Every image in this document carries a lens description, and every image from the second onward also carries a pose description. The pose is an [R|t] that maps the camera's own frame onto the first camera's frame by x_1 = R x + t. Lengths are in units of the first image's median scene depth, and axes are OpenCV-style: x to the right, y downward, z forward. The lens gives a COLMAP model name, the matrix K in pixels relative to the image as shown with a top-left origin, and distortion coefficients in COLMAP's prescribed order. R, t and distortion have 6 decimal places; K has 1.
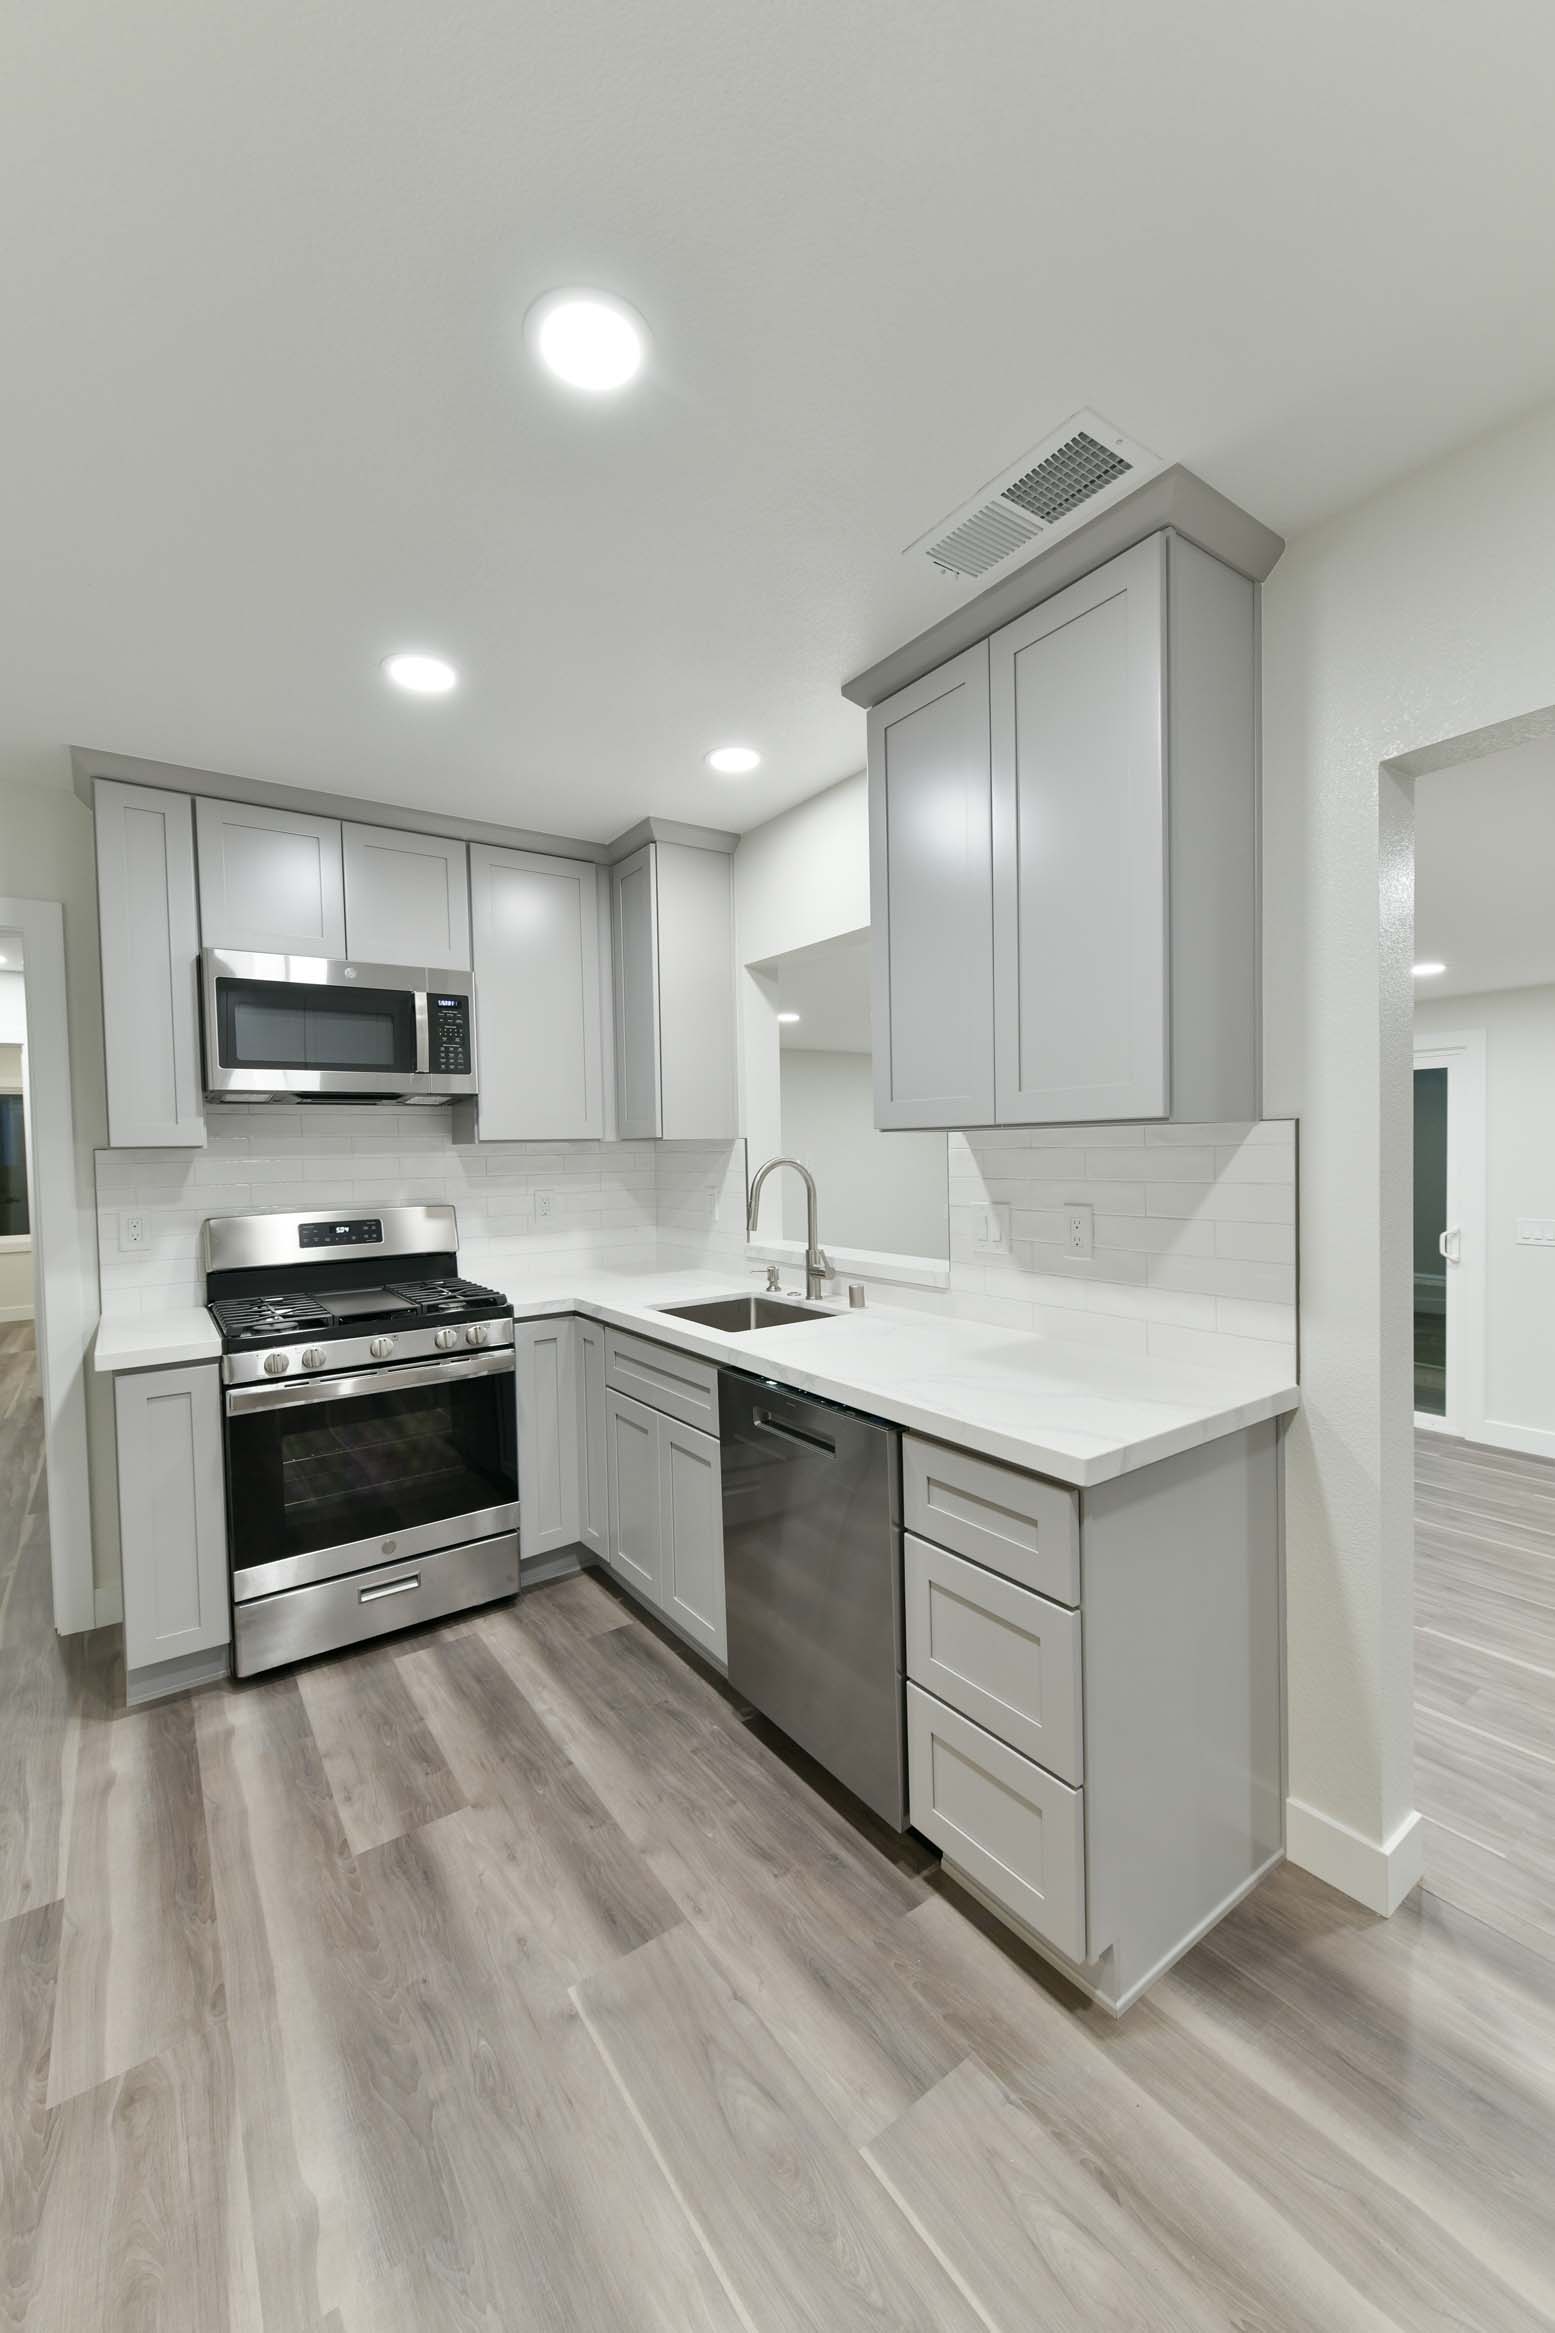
lens RADIAL K [[920.5, 0, 775.0], [0, 920.5, 1172.9], [0, 0, 1]] dist [0.004836, -0.001551]
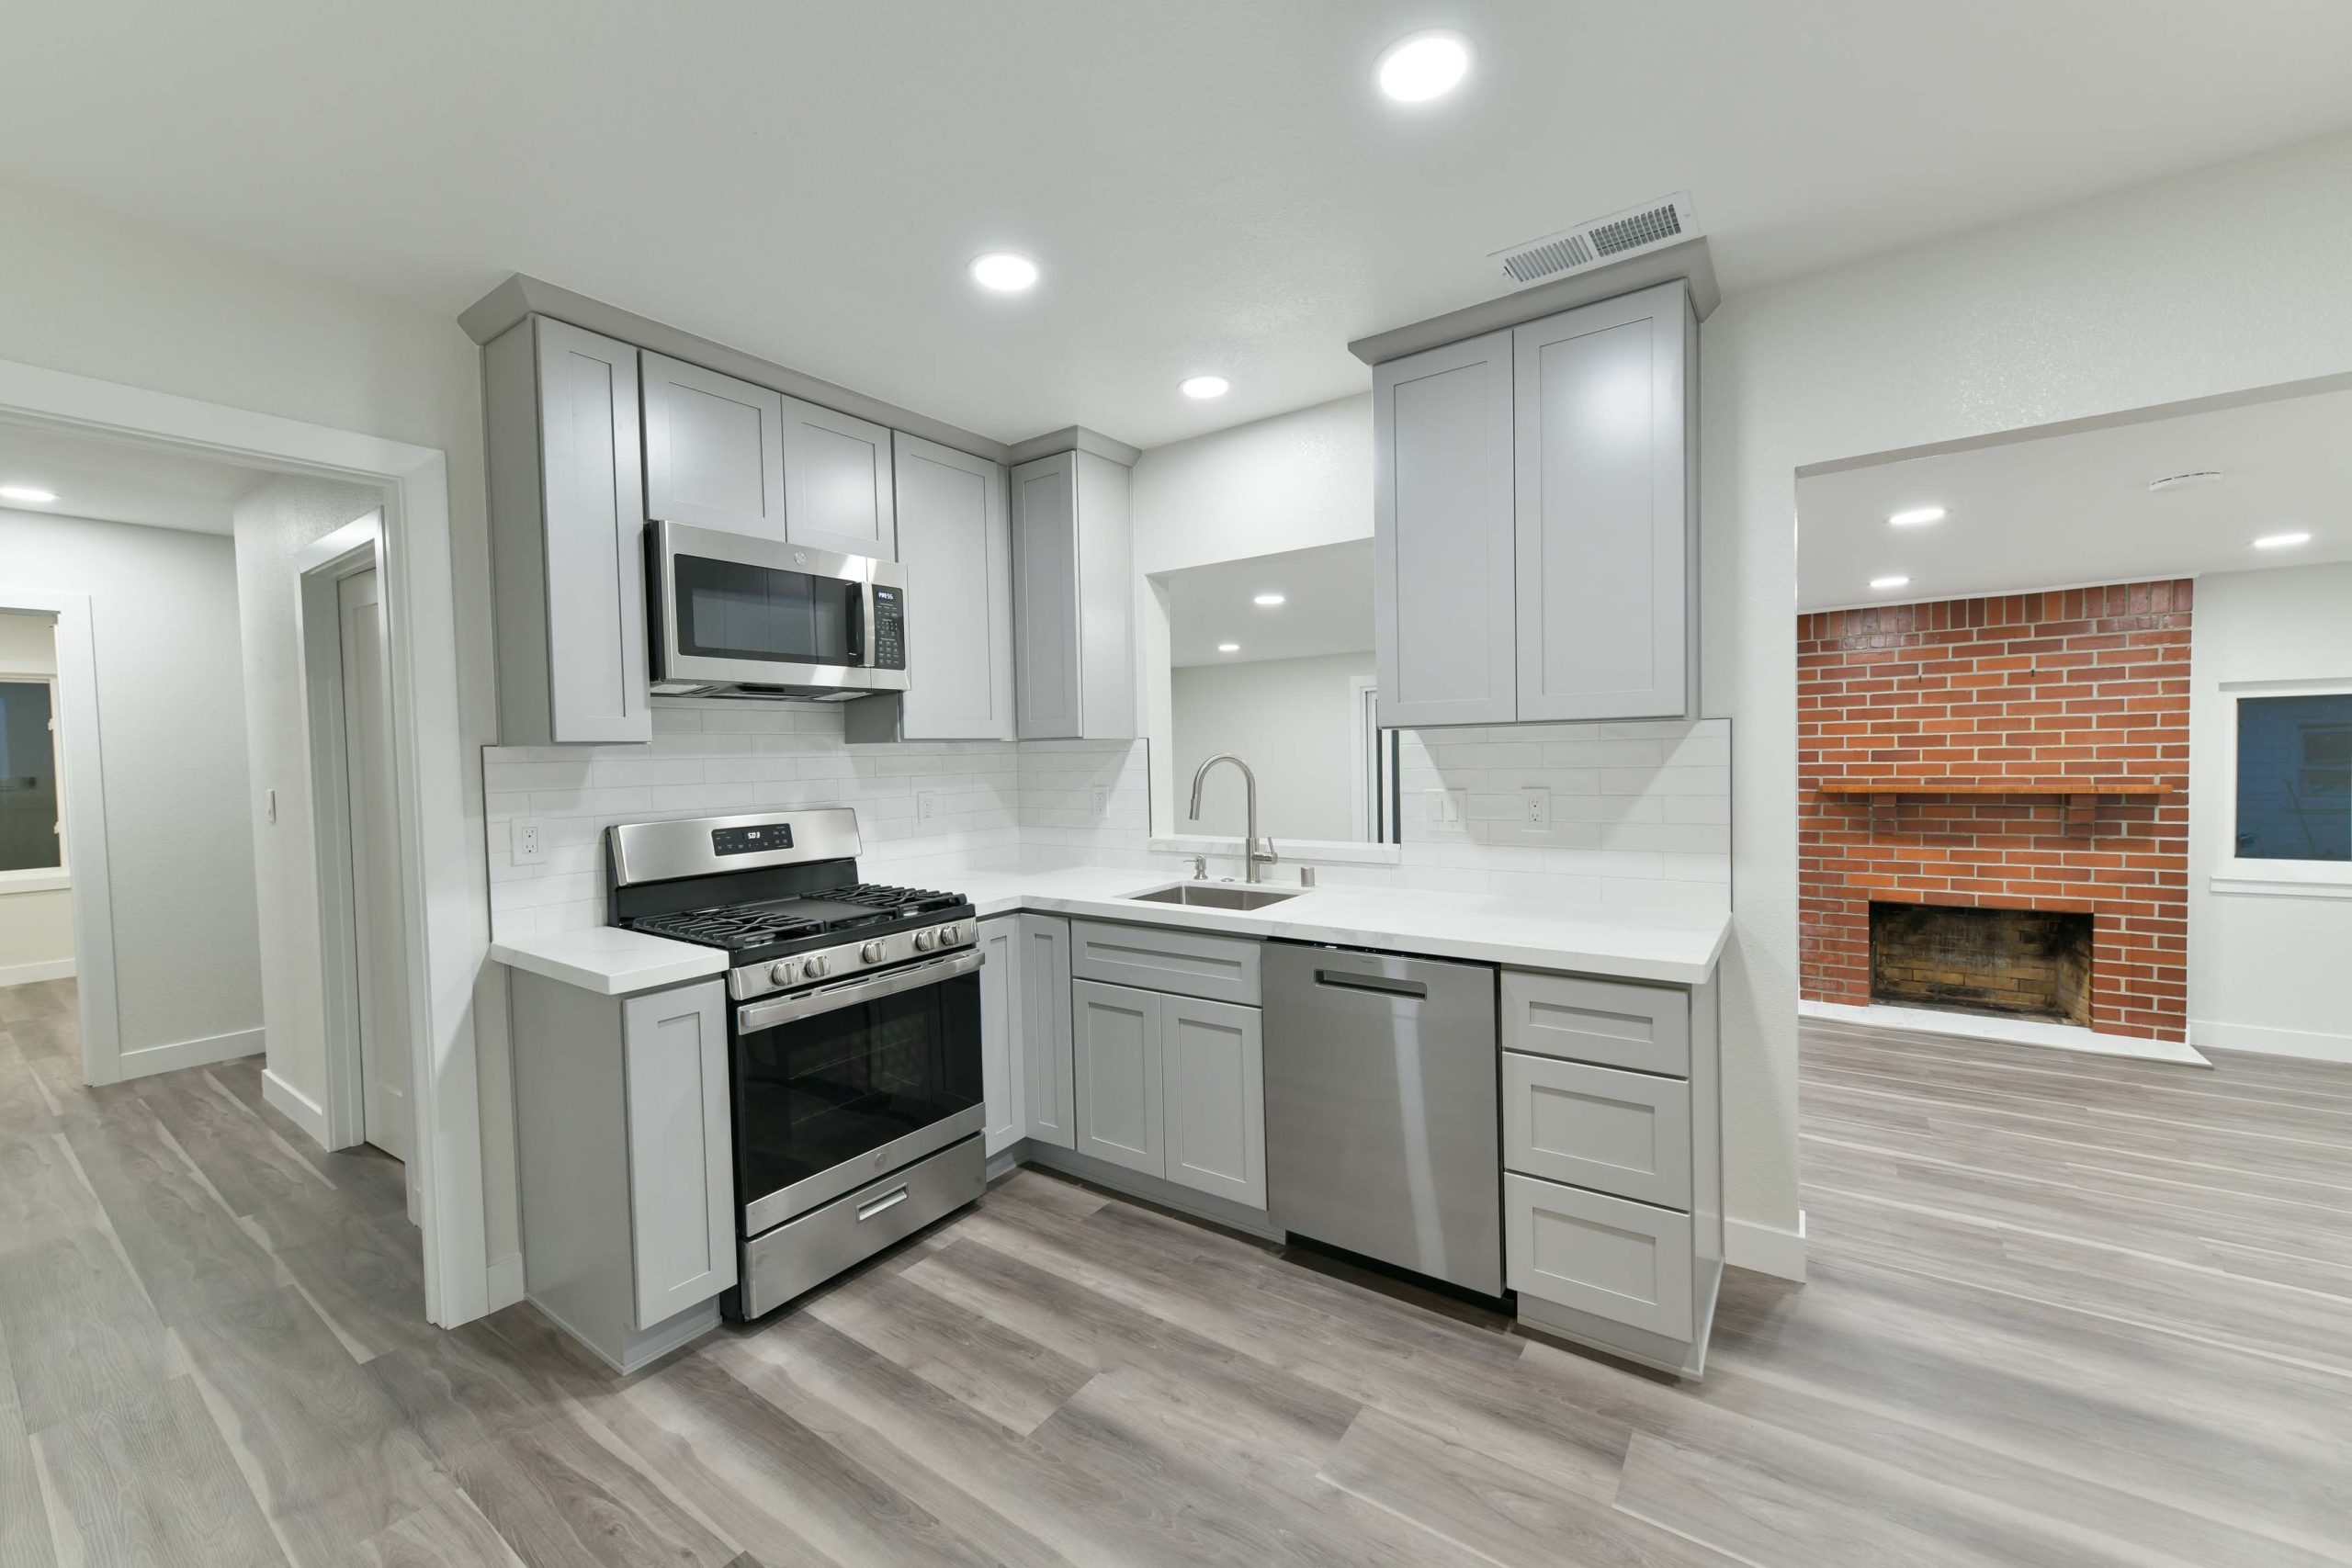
lens RADIAL K [[925.2, 0, 1175.8], [0, 925.2, 780.0], [0, 0, 1]] dist [0.003625, -0.001609]
pose [[0.941583, -0.010993, 0.336601, -0.529352], [0.012795, 0.999913, -0.003134, 0.020474], [-0.336538, 0.007258, 0.941642, -0.014823]]
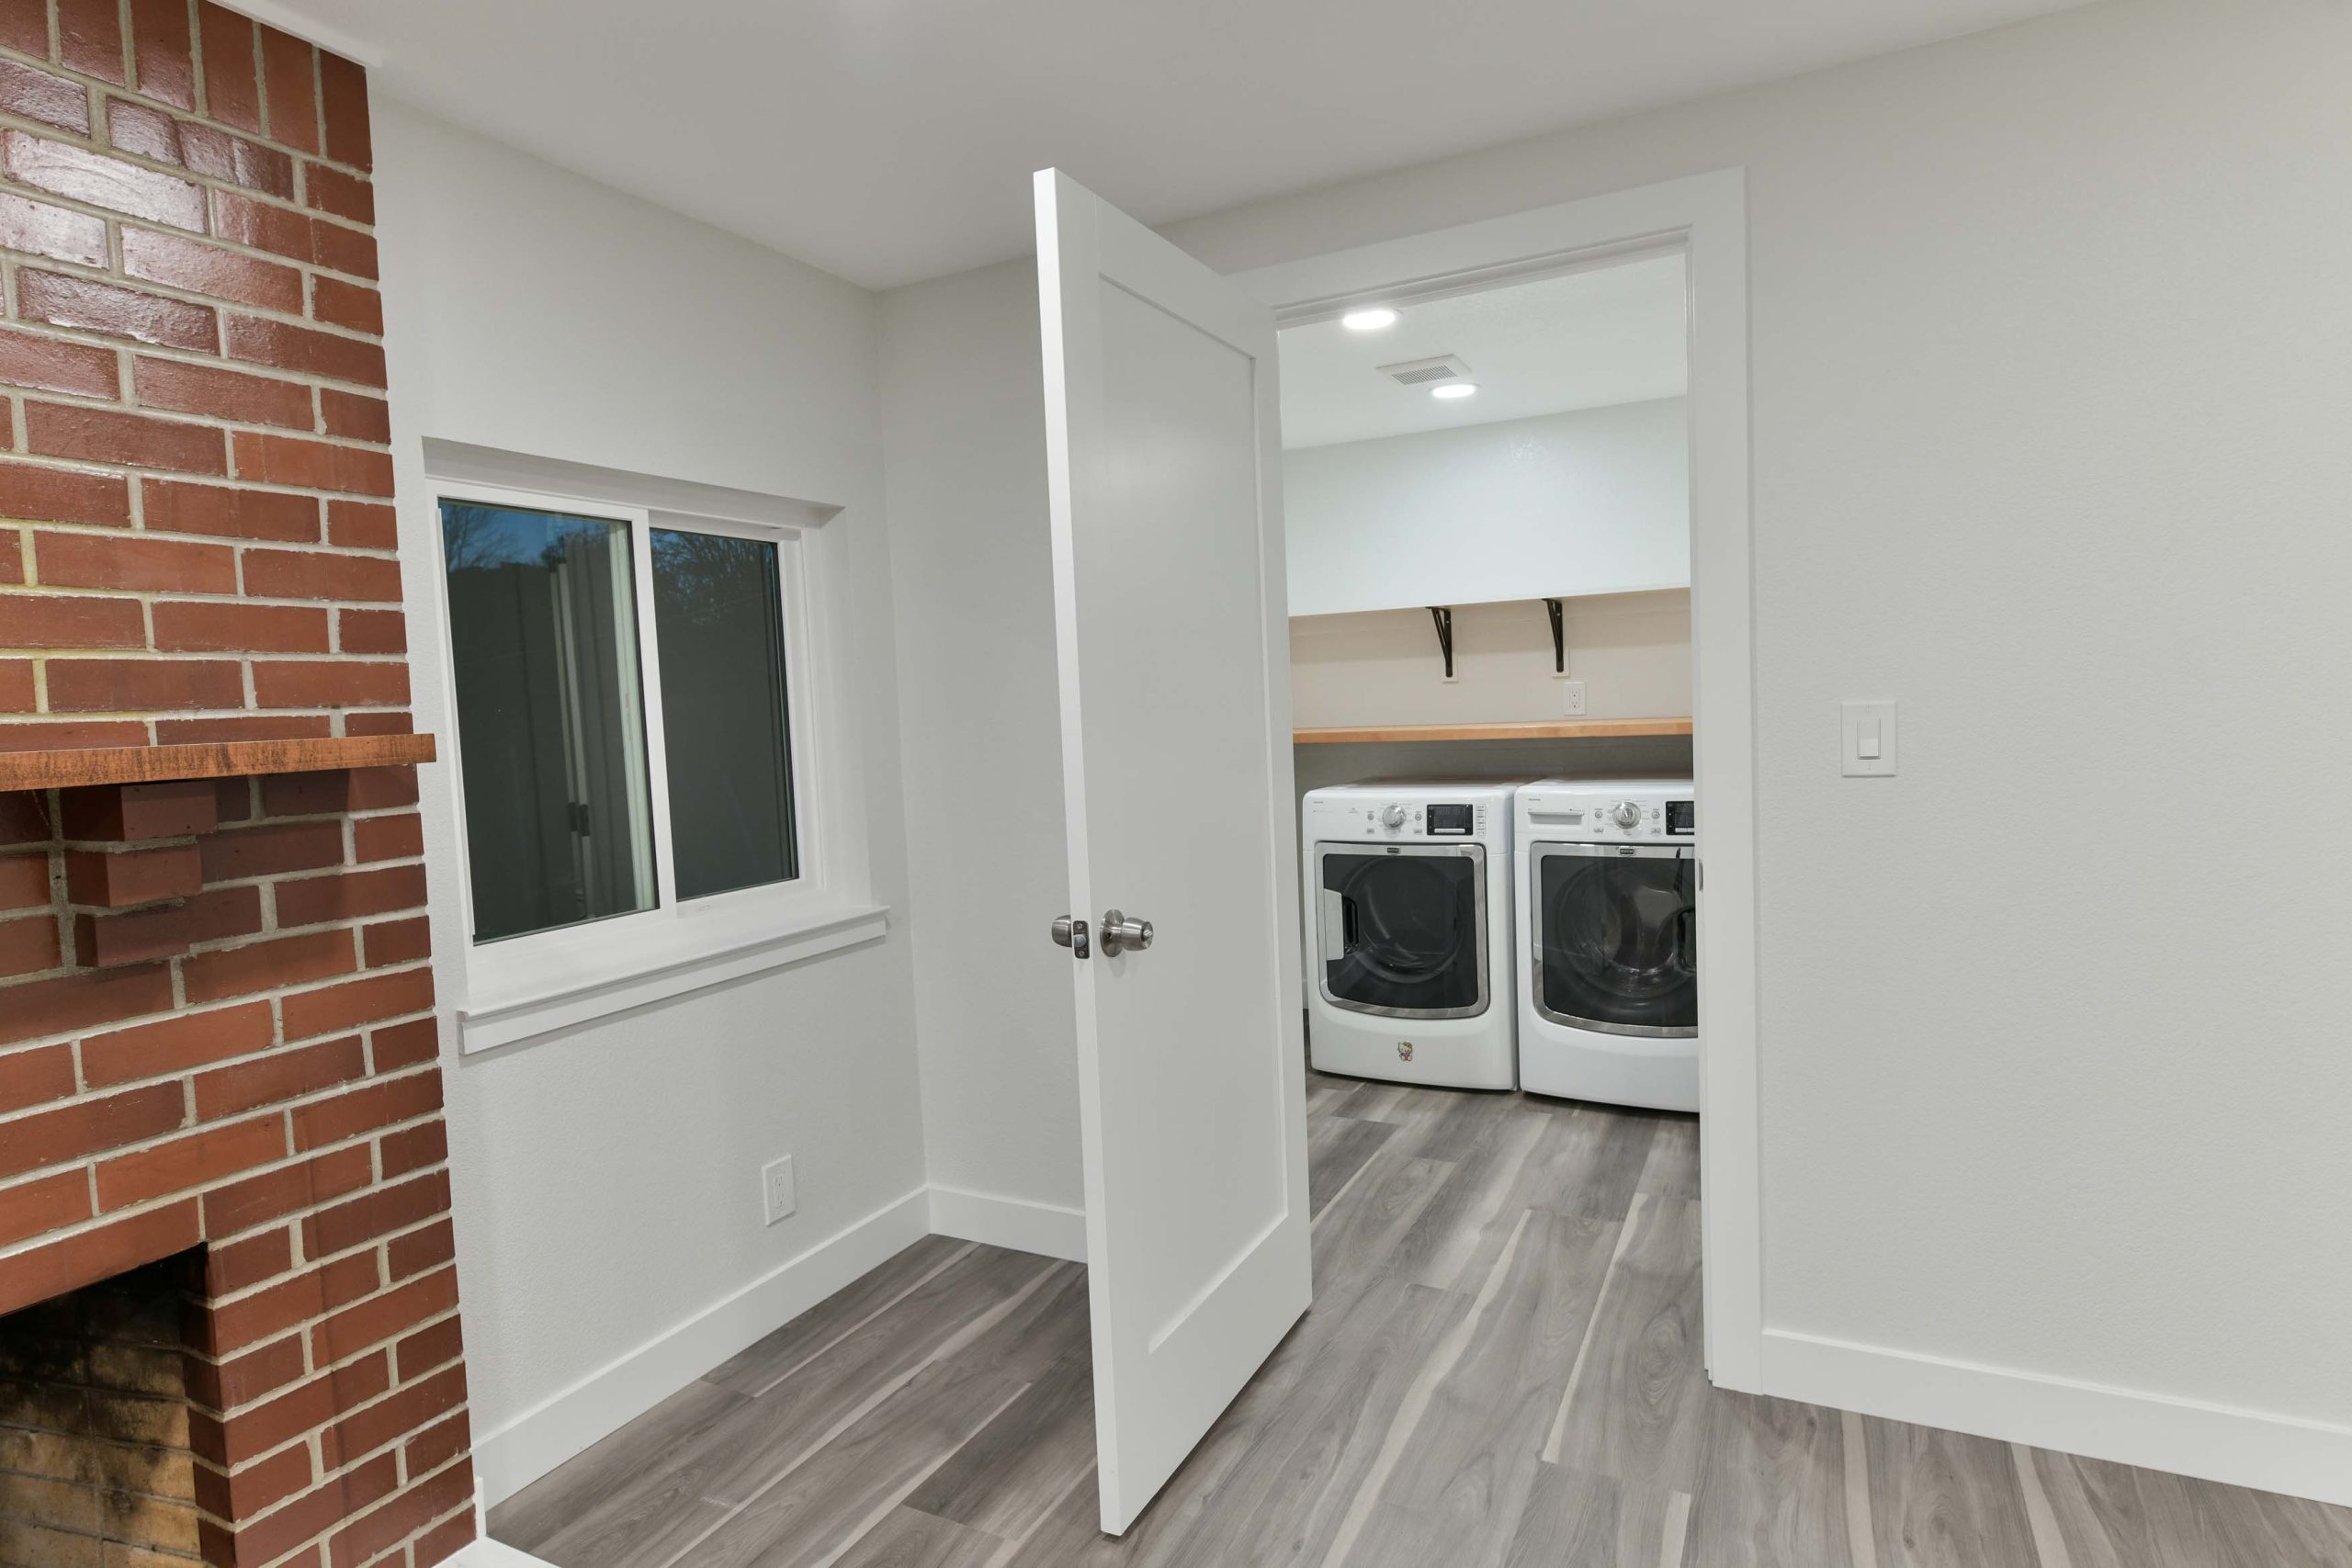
lens RADIAL K [[1266.8, 0, 1179.7], [0, 1266.8, 781.2], [0, 0, 1]] dist [-0.001053, -0.001977]
pose [[-0.470651, -0.012536, 0.882230, 4.987602], [0.078492, 0.995340, 0.056017, 0.190014], [-0.878821, 0.095612, -0.467474, 3.478724]]
